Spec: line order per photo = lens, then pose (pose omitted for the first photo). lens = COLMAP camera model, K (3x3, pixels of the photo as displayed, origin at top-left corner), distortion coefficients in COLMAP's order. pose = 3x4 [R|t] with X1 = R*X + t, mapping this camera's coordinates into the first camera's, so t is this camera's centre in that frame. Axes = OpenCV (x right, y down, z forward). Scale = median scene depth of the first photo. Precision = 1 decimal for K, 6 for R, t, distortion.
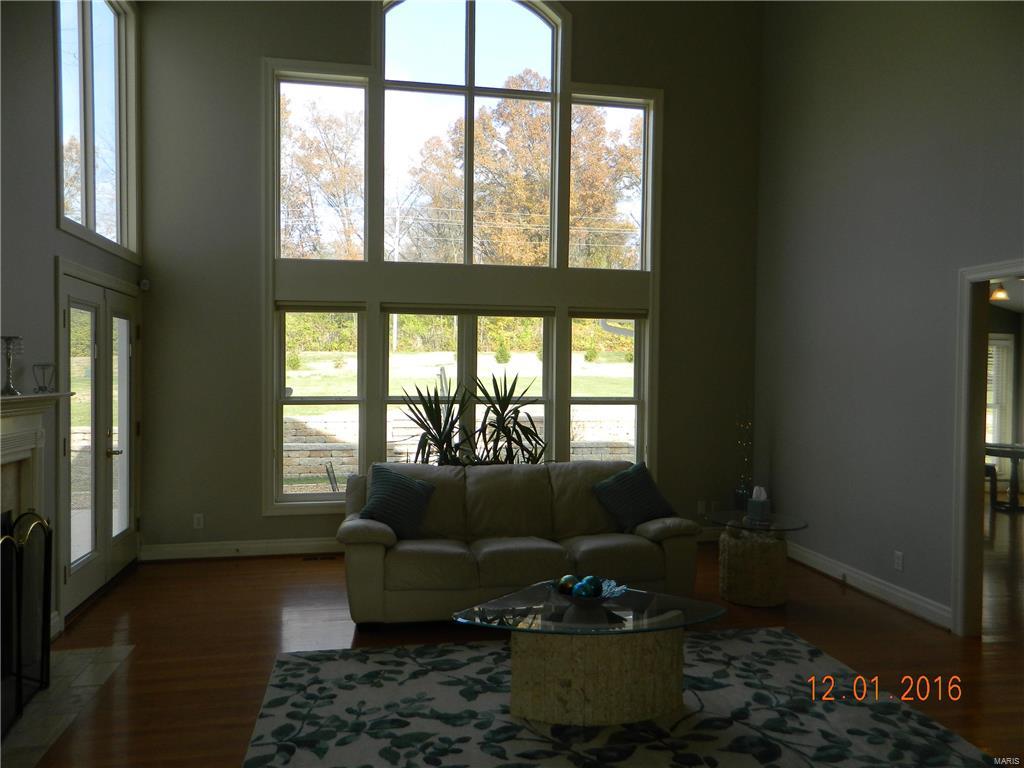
lens RADIAL K [[766.8, 0, 512.0], [0, 766.8, 384.0], [0, 0, 1]] dist [-0.002771, -0.003588]
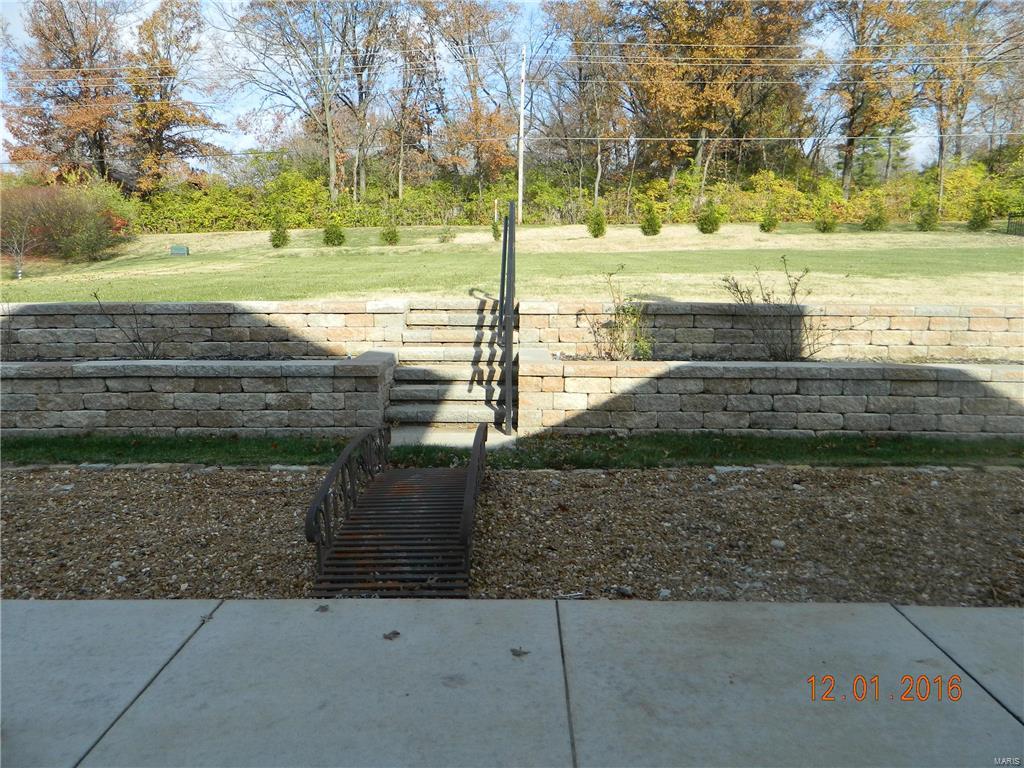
lens RADIAL K [[766.8, 0, 512.0], [0, 766.8, 384.0], [0, 0, 1]] dist [-0.002771, -0.003588]
pose [[0.981213, 0.026597, -0.191088, 0.002213], [0.001661, 0.989250, 0.146222, 0.007550], [0.192923, -0.143792, 0.970621, 0.182329]]
